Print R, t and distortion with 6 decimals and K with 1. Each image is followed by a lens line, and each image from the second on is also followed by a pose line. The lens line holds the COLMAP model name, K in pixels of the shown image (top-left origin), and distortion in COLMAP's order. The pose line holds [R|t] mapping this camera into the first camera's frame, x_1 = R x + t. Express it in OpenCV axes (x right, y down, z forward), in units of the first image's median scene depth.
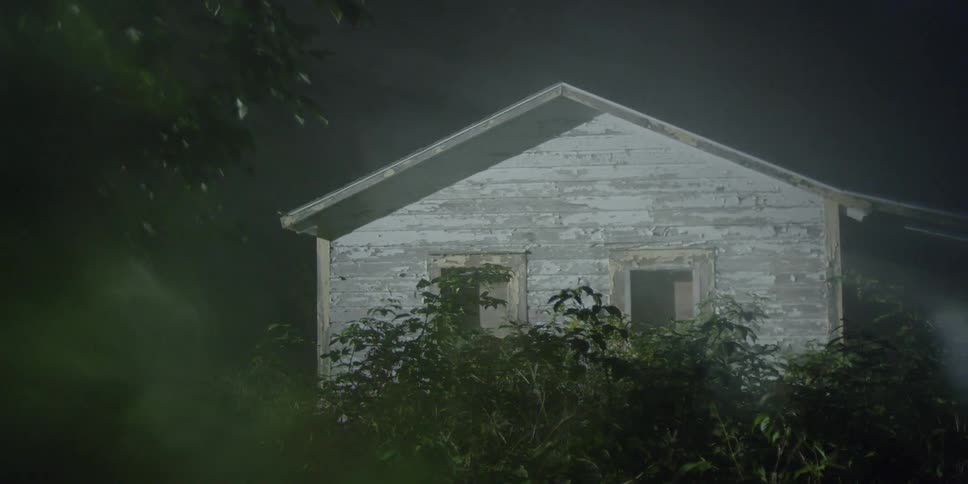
lens RADIAL K [[1364.7, 0, 473.4], [0, 1364.7, 259.9], [0, 0, 1]] dist [-0.052478, 0.000000]
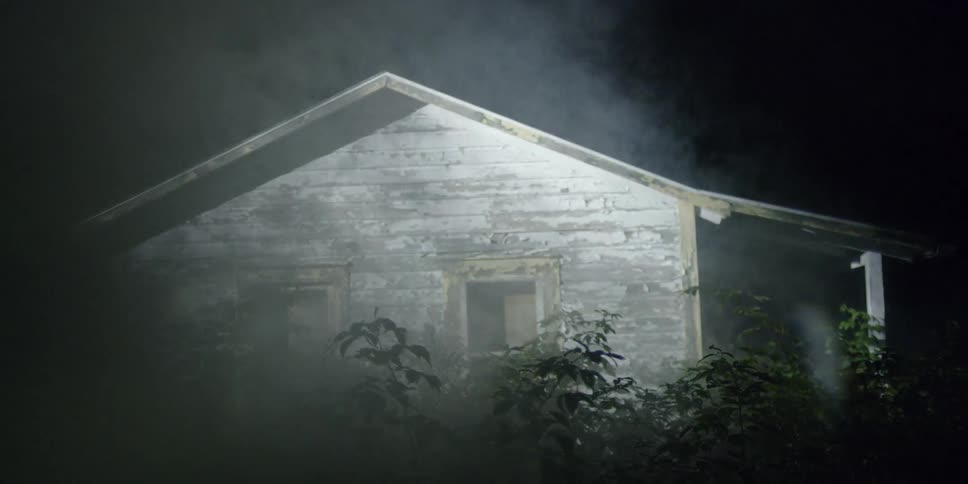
lens RADIAL K [[1364.7, 0, 491.2], [0, 1364.7, 243.4], [0, 0, 1]] dist [-0.052478, 0.000000]
pose [[0.992577, -0.015599, 0.120610, 0.024429], [0.017388, 0.999754, -0.013789, -0.005565], [-0.120365, 0.015784, 0.992604, 0.114833]]
